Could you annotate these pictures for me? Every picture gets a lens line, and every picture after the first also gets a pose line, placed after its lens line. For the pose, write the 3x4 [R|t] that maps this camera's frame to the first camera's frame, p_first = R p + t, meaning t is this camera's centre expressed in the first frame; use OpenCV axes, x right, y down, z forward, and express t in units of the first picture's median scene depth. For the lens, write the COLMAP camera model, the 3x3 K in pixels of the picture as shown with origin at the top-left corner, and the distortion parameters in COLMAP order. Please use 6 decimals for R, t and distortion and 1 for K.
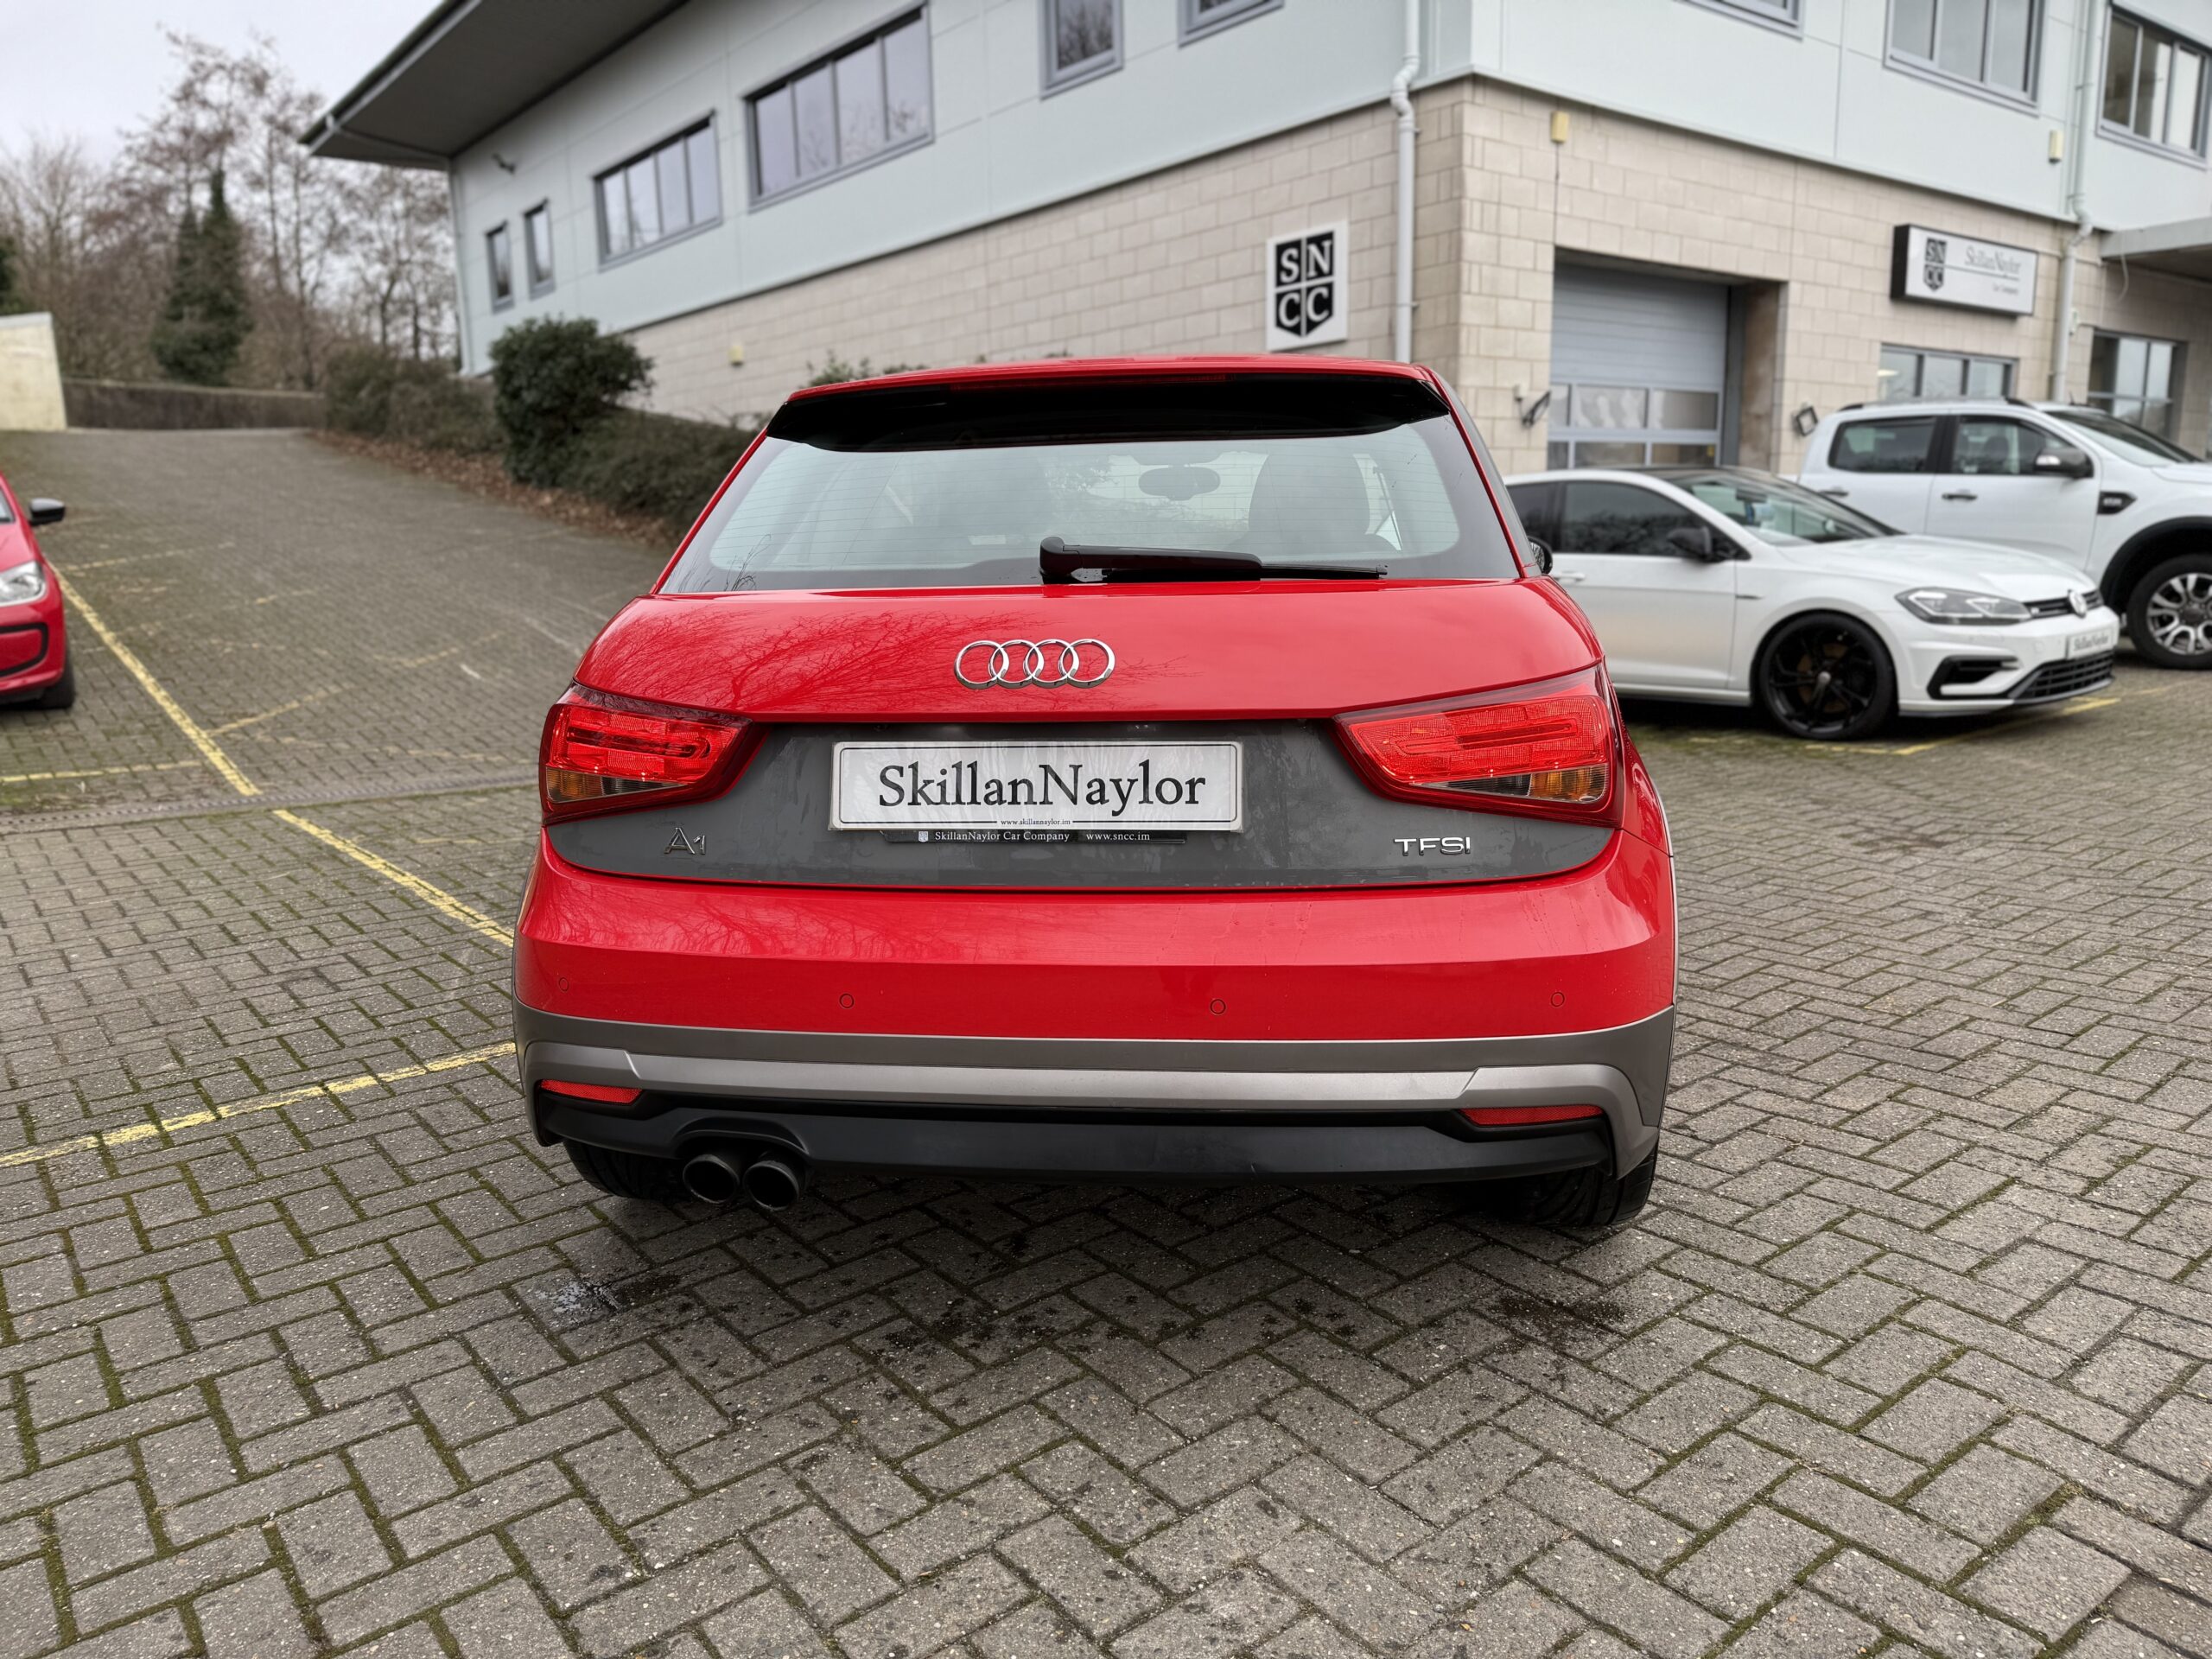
lens RADIAL K [[1563.3, 0, 1149.8], [0, 1563.3, 826.8], [0, 0, 1]] dist [0.022685, -0.026490]
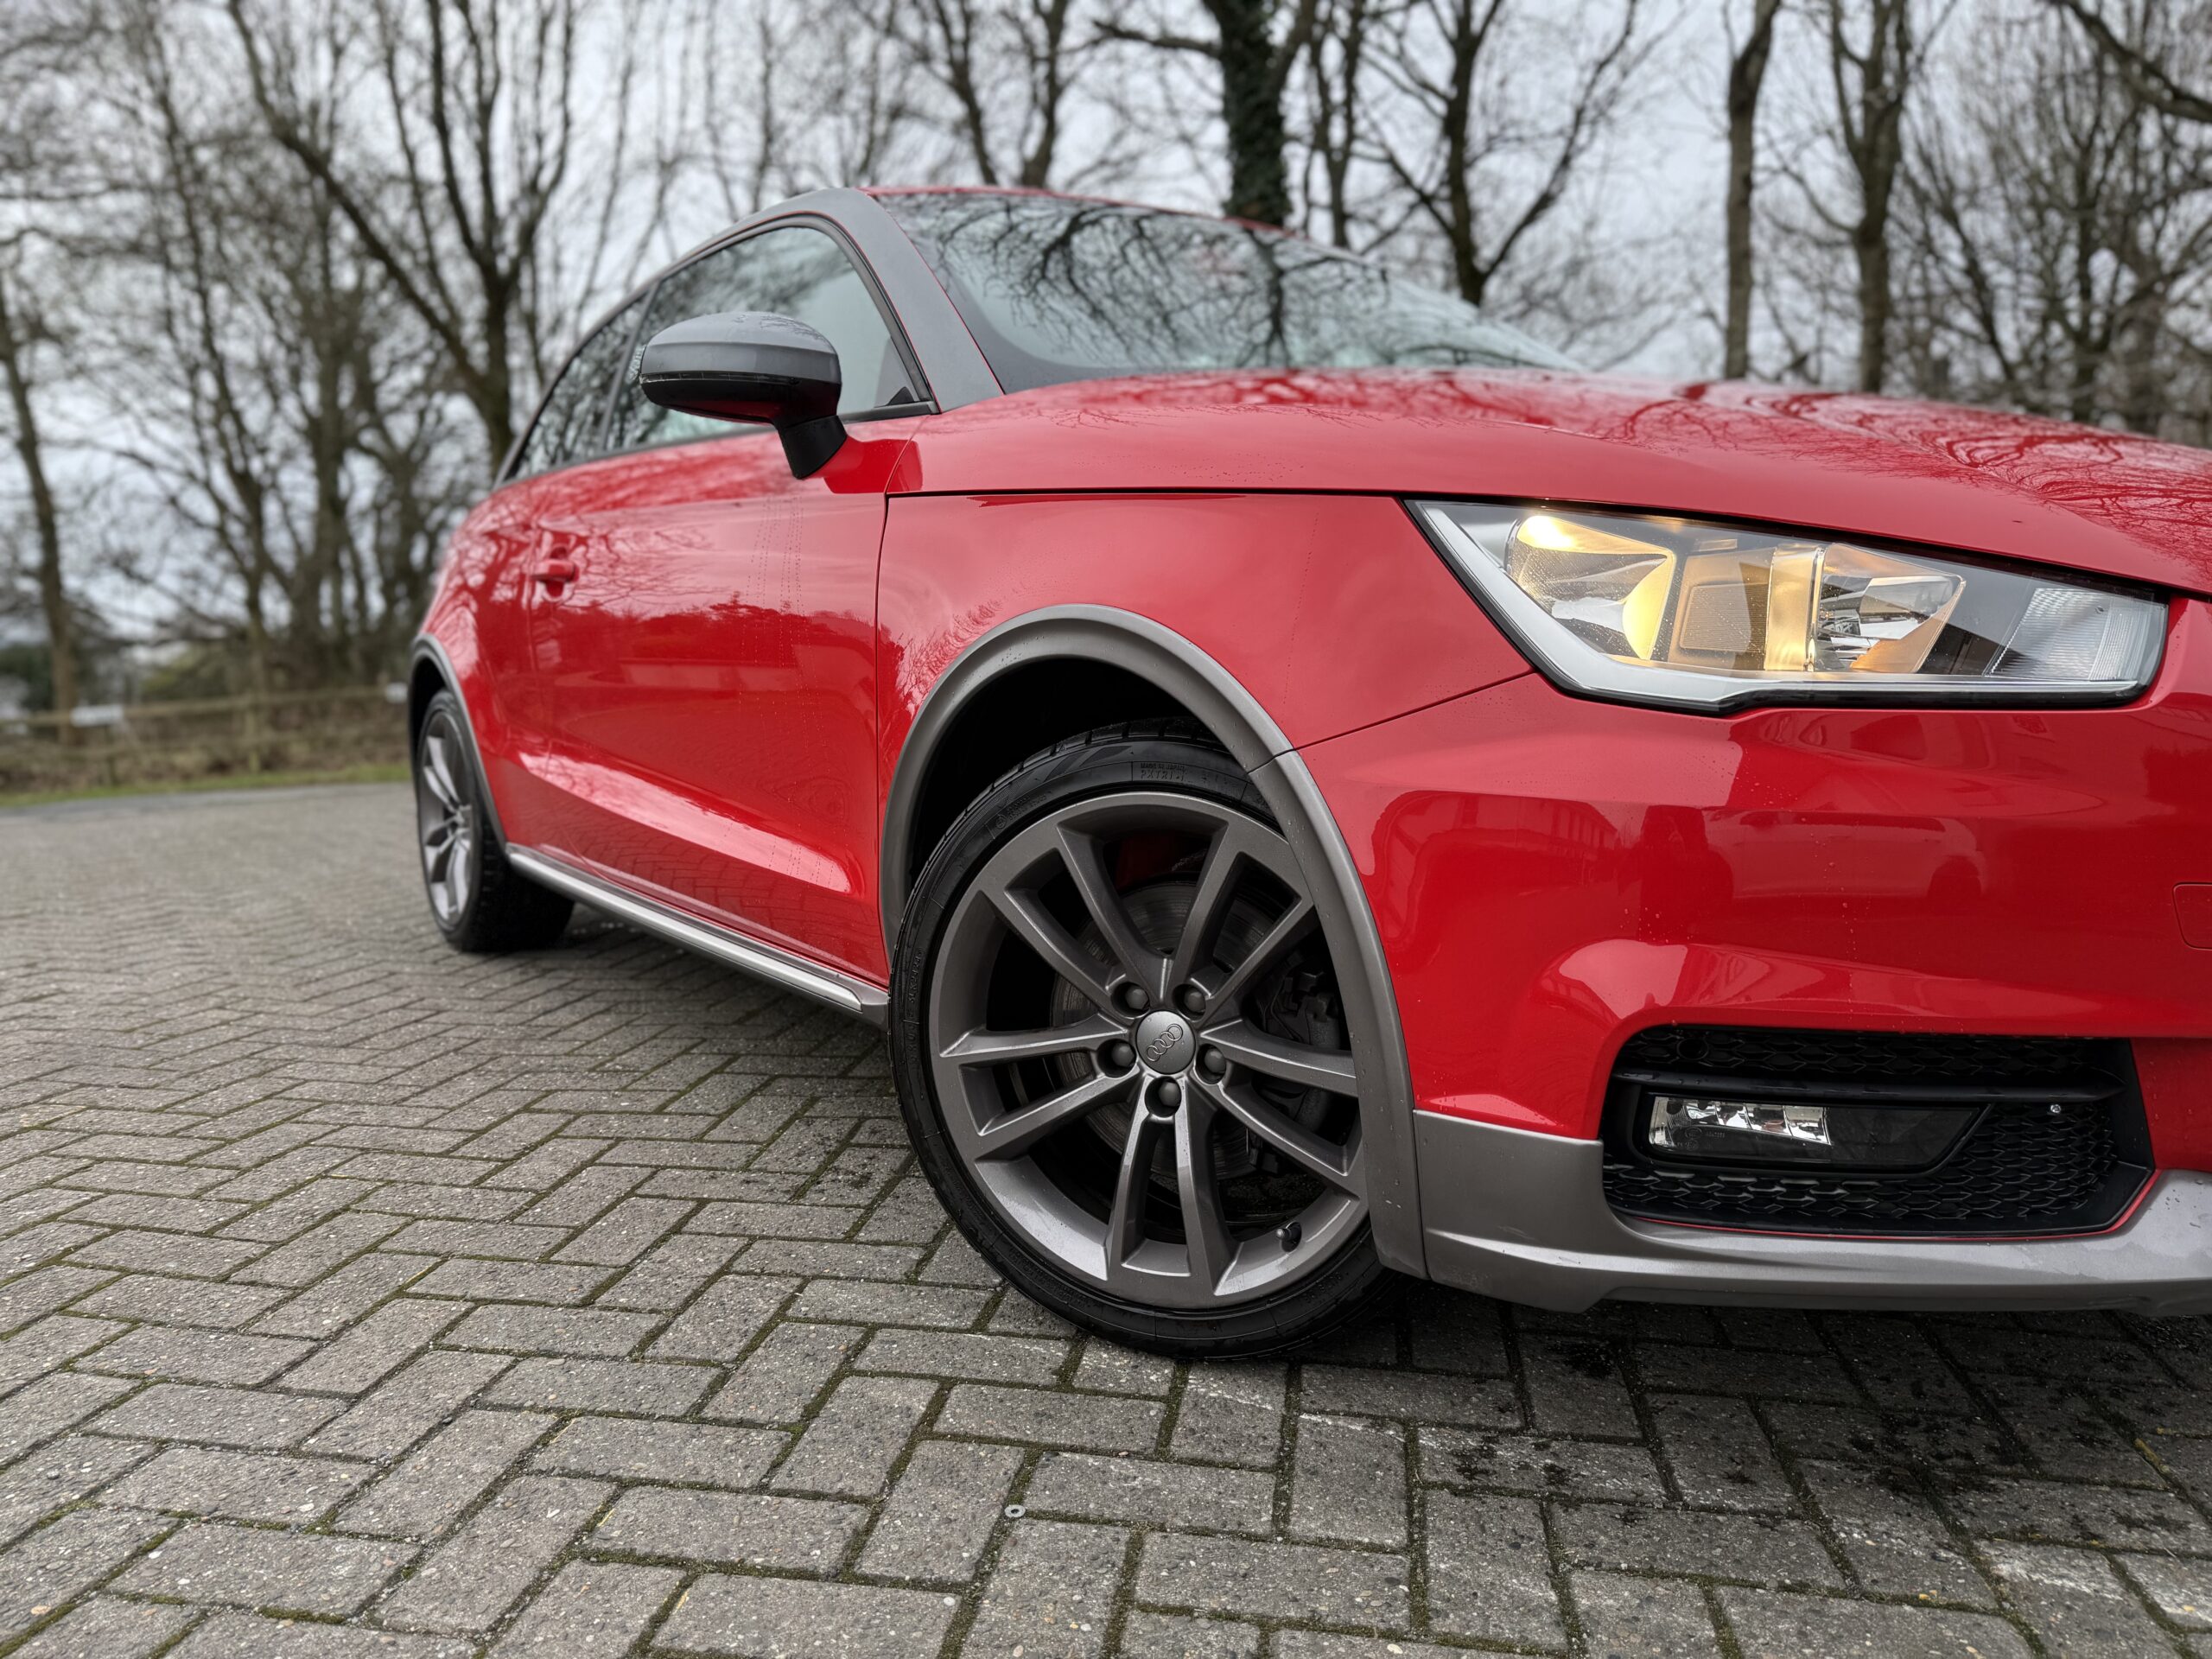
lens RADIAL K [[1561.1, 0, 1105.9], [0, 1561.1, 819.6], [0, 0, 1]] dist [0.024003, -0.027254]
pose [[-0.752326, 0.093034, -0.652189, 0.646142], [-0.096042, 0.963913, 0.248288, -0.234040], [0.651753, 0.249431, -0.716242, 2.005912]]
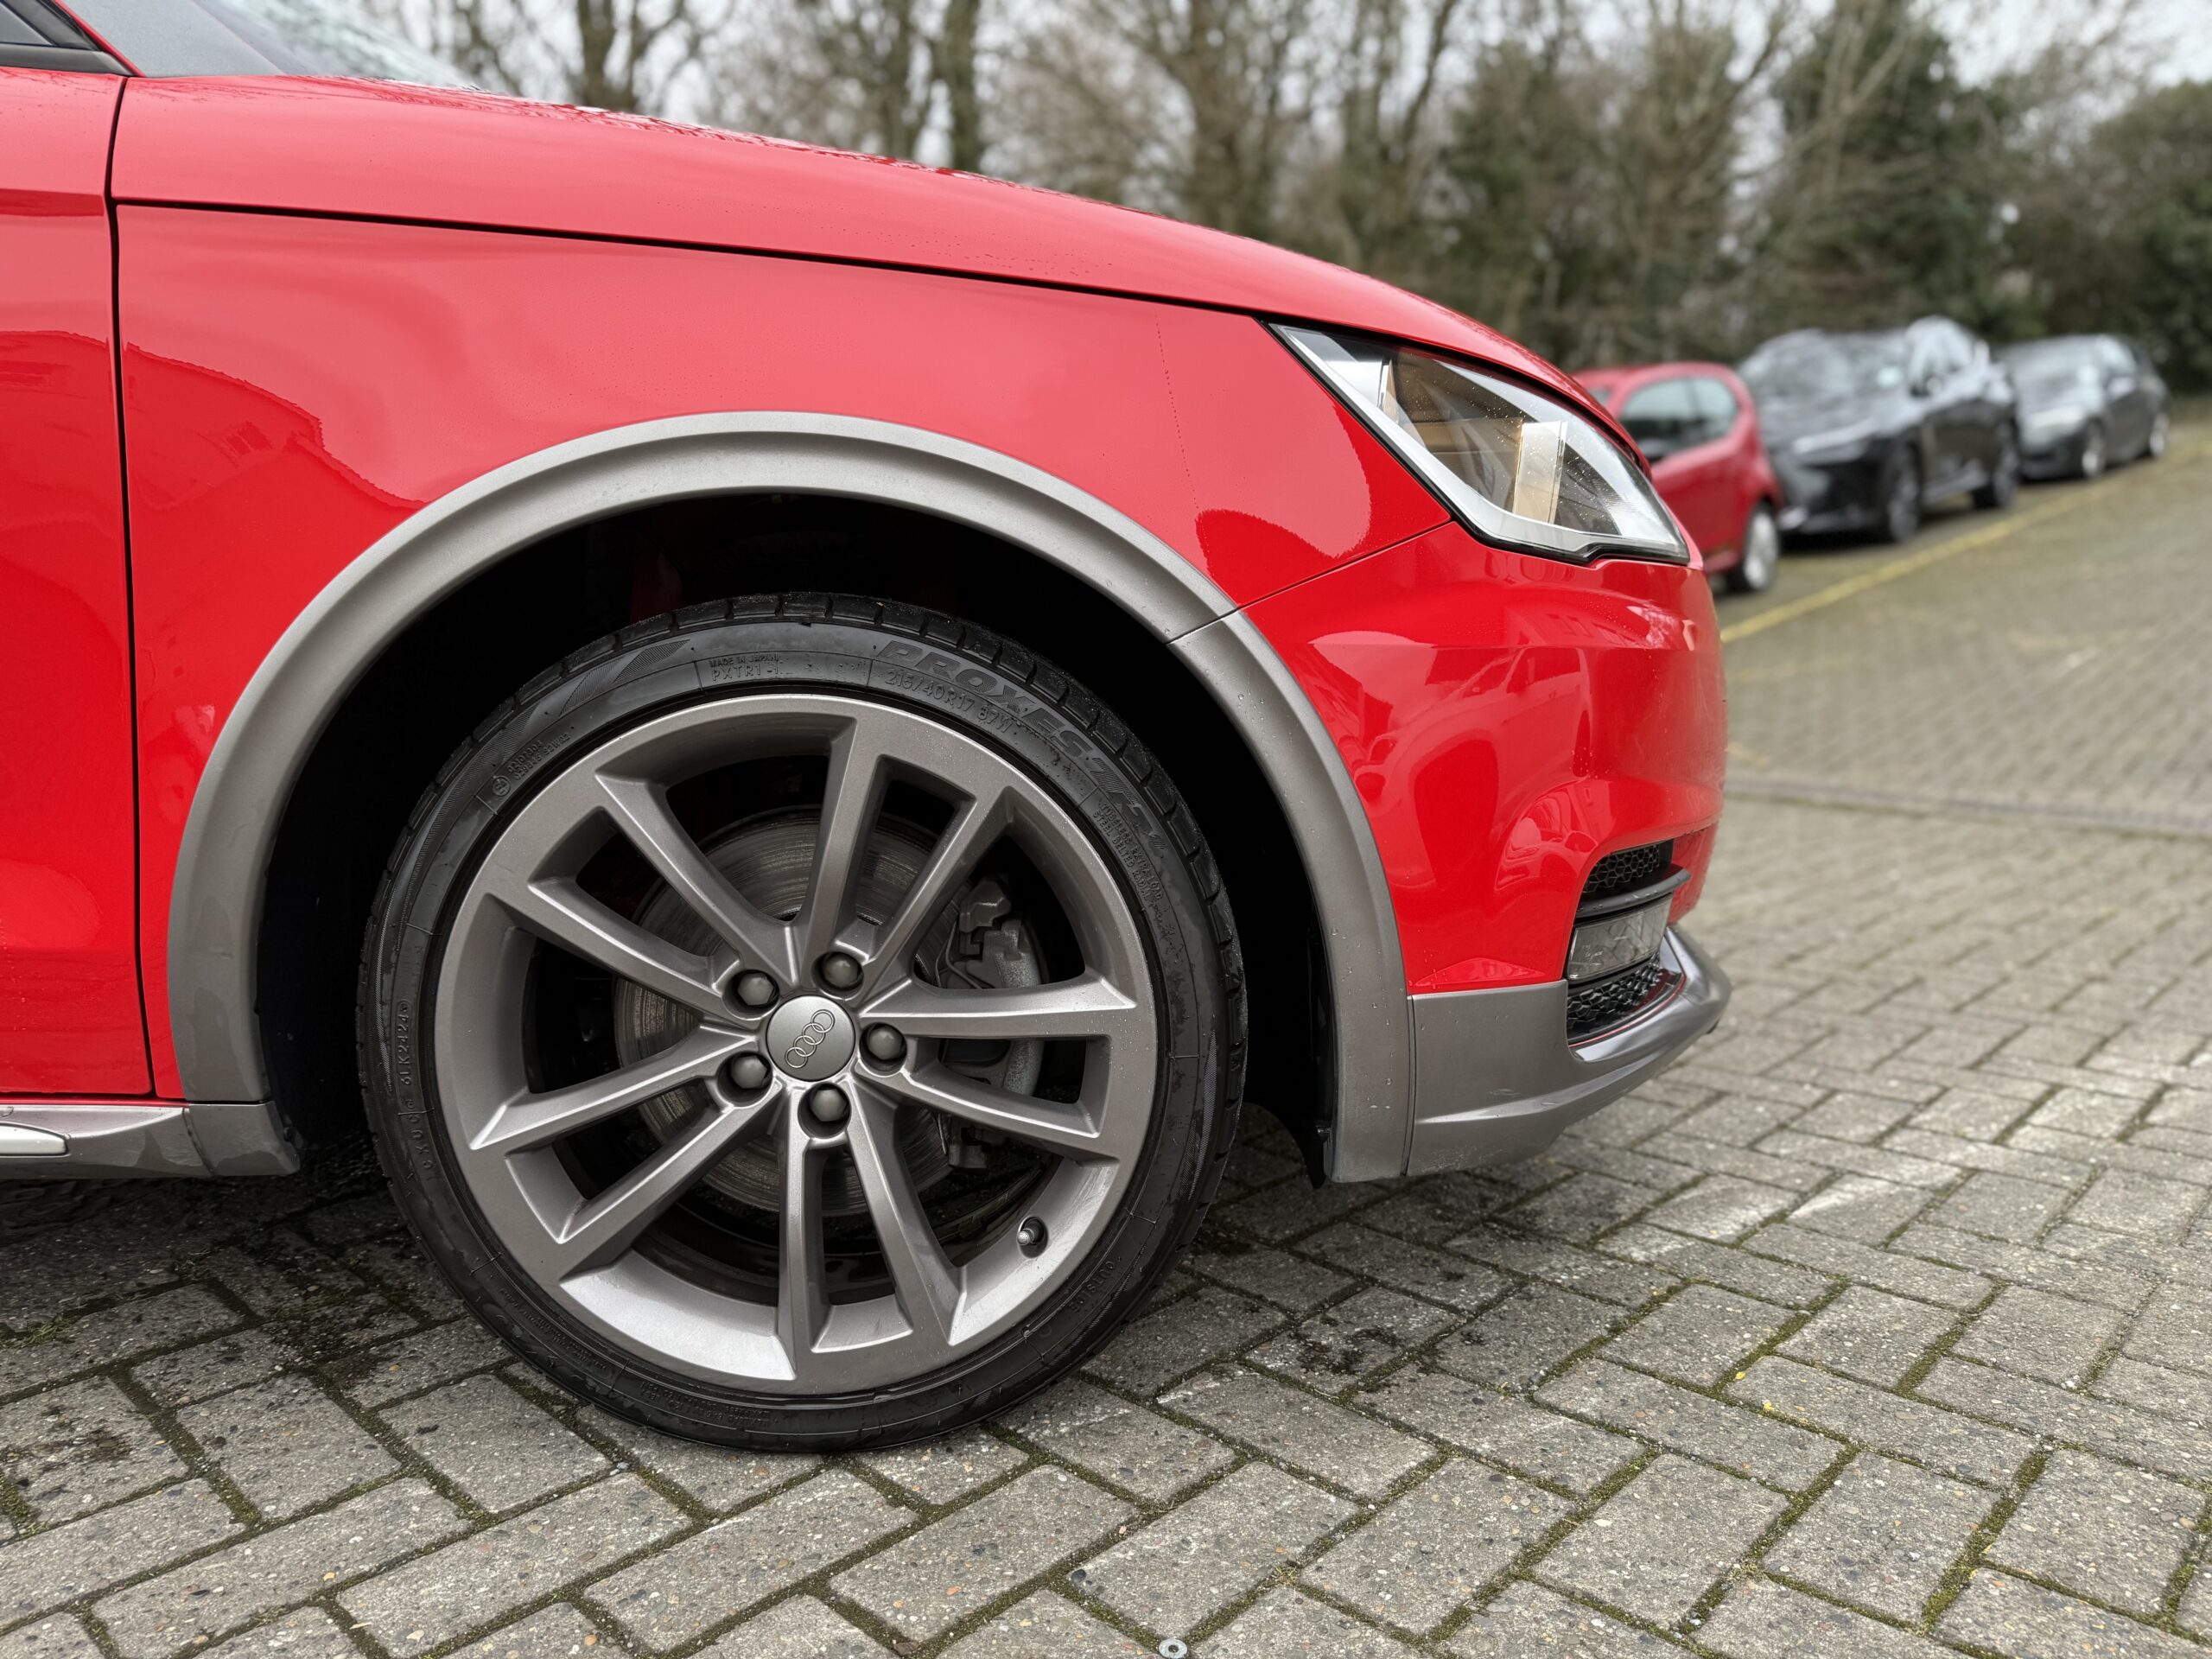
lens RADIAL K [[1588.8, 0, 1107.7], [0, 1588.8, 809.0], [0, 0, 1]] dist [0.008466, -0.007767]
pose [[0.140430, 0.146848, -0.979140, 0.690059], [-0.175417, 0.976985, 0.121366, -0.152052], [0.974427, 0.154714, 0.162958, 1.660487]]
